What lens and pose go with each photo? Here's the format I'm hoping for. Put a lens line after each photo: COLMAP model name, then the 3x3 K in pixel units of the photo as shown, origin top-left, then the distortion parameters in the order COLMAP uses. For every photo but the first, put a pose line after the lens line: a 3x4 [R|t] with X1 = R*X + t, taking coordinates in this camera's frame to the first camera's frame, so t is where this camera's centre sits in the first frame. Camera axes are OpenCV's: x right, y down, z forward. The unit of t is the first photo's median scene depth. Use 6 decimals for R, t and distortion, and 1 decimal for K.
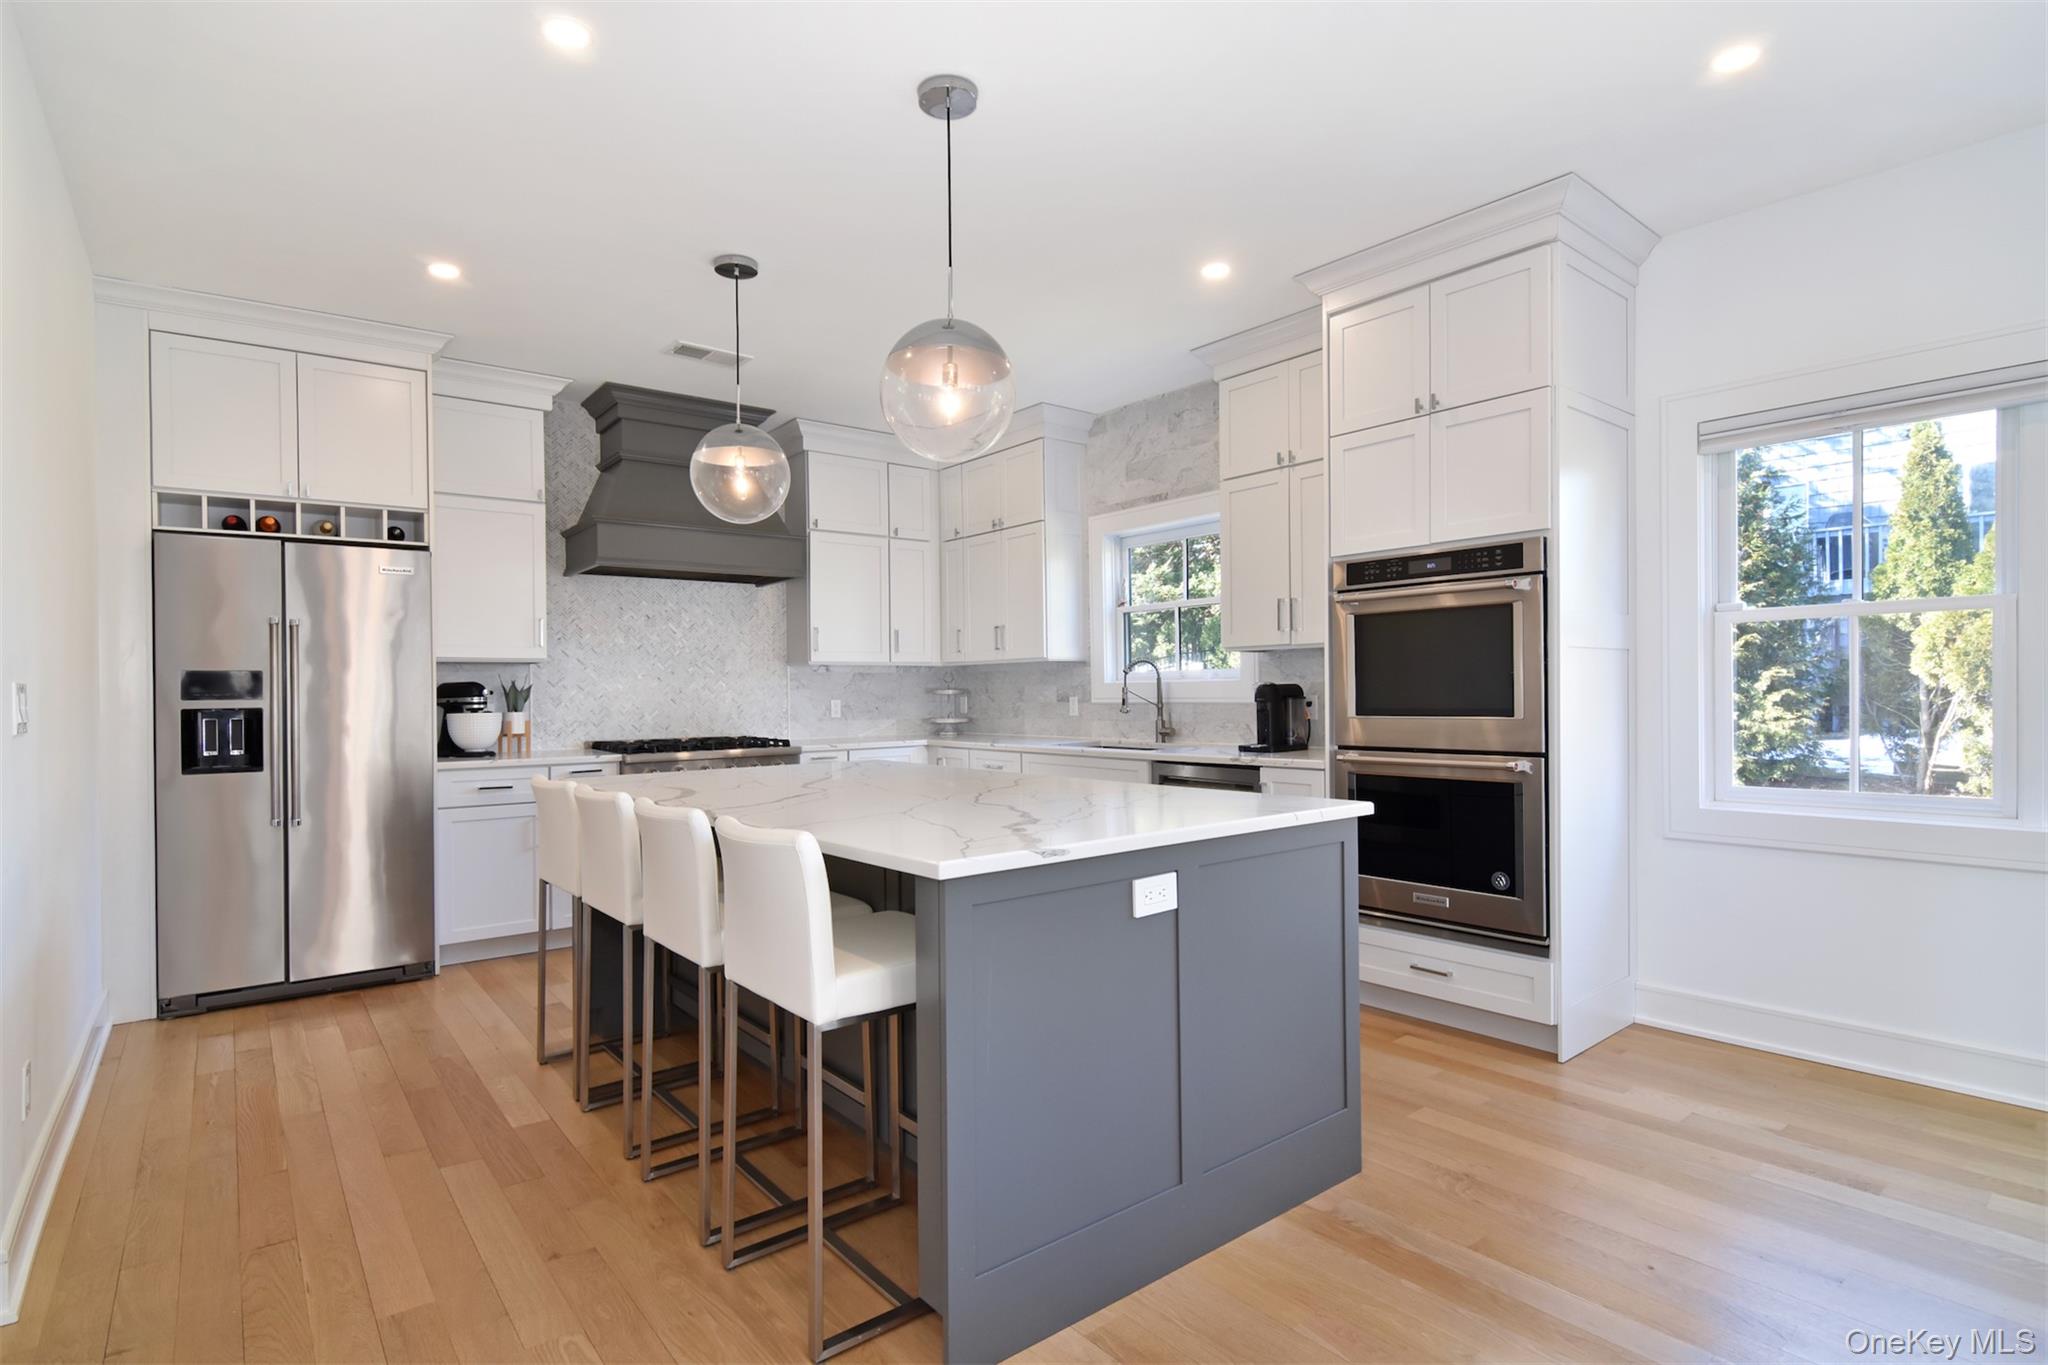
lens RADIAL K [[1021.5, 0, 1024.0], [0, 1021.5, 682.5], [0, 0, 1]] dist [-0.008341, -0.000766]
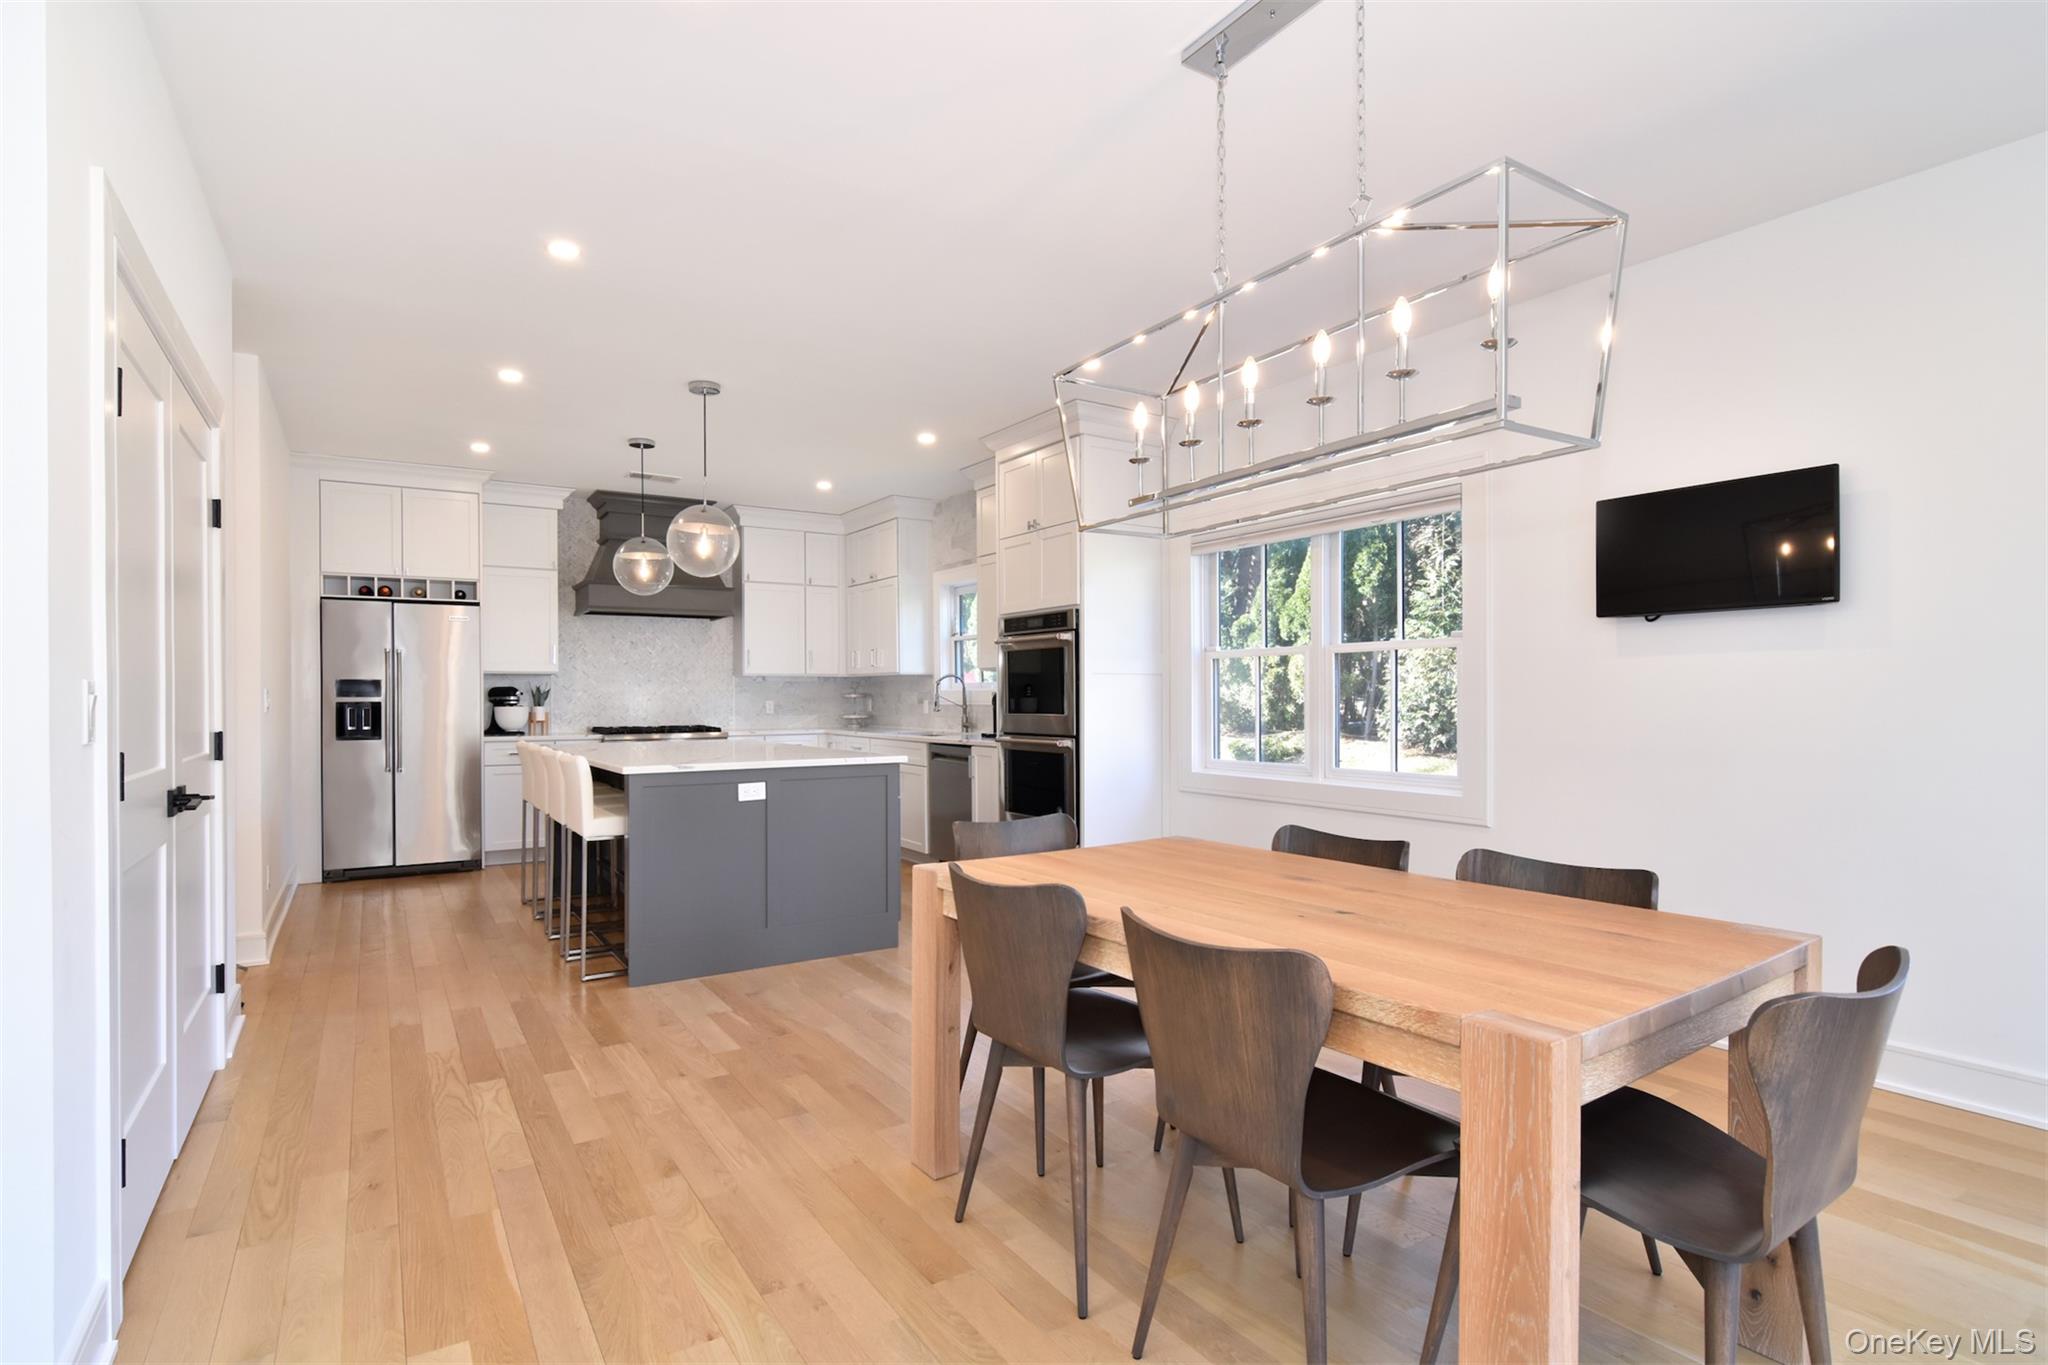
lens RADIAL K [[1026.1, 0, 1013.9], [0, 1026.1, 693.6], [0, 0, 1]] dist [-0.000844, 0.000216]
pose [[0.993896, 0.009307, -0.109932, 0.428469], [-0.008412, 0.999928, 0.008595, -0.010739], [0.110004, -0.007618, 0.993902, -0.512242]]
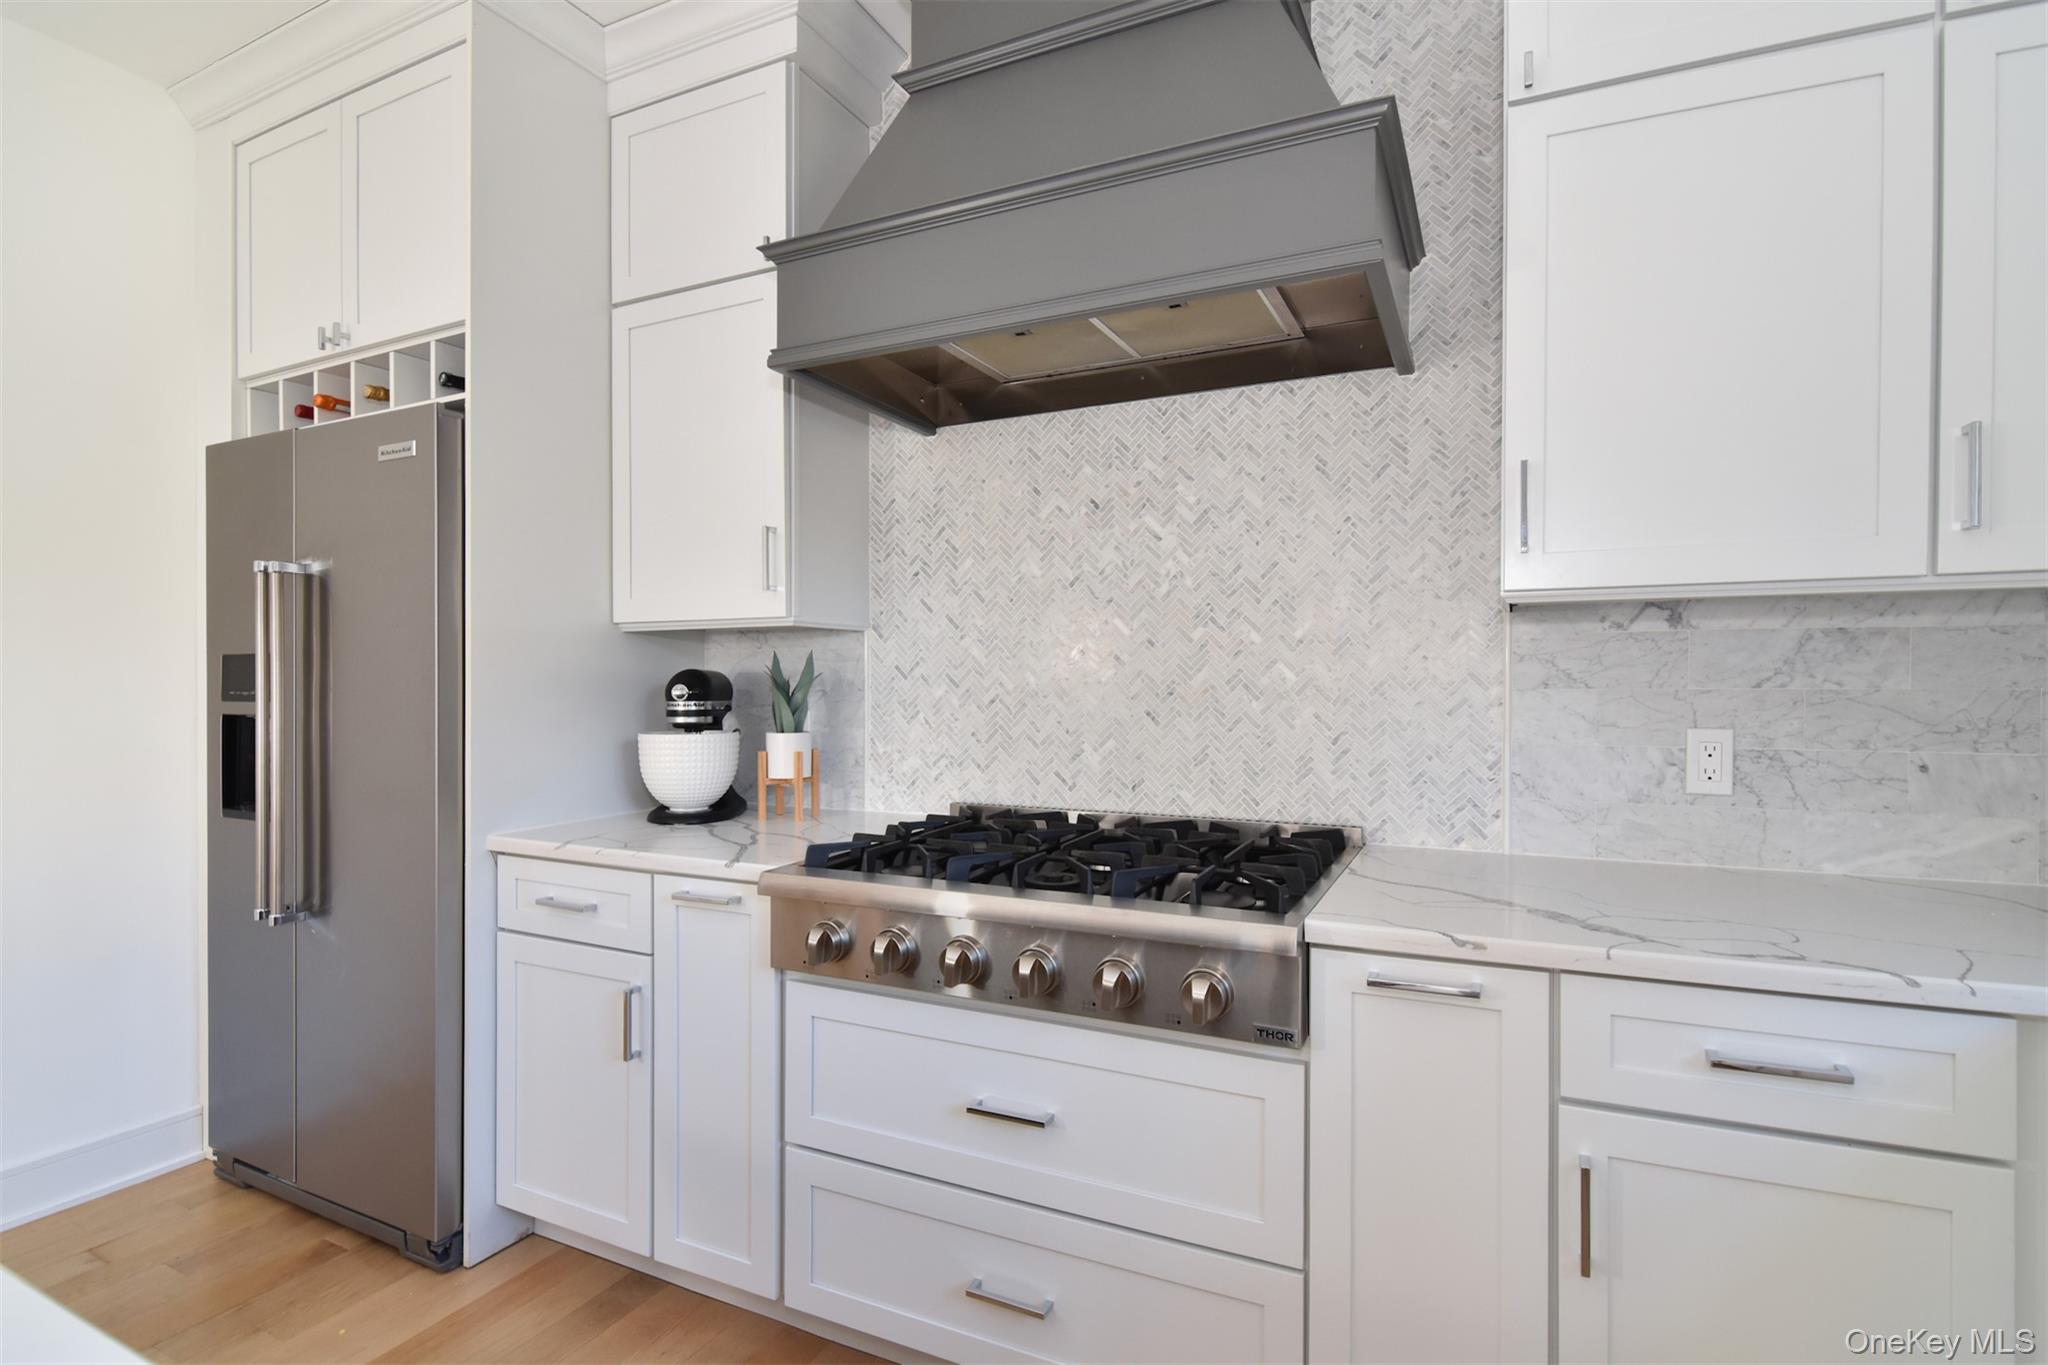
lens RADIAL K [[1006.5, 0, 1015.0], [0, 1006.5, 696.6], [0, 0, 1]] dist [-0.002588, -0.012942]
pose [[0.432949, 0.026418, -0.901031, -0.032879], [0.006451, 0.999454, 0.032403, -0.002586], [0.901395, -0.019841, 0.432543, 1.011594]]
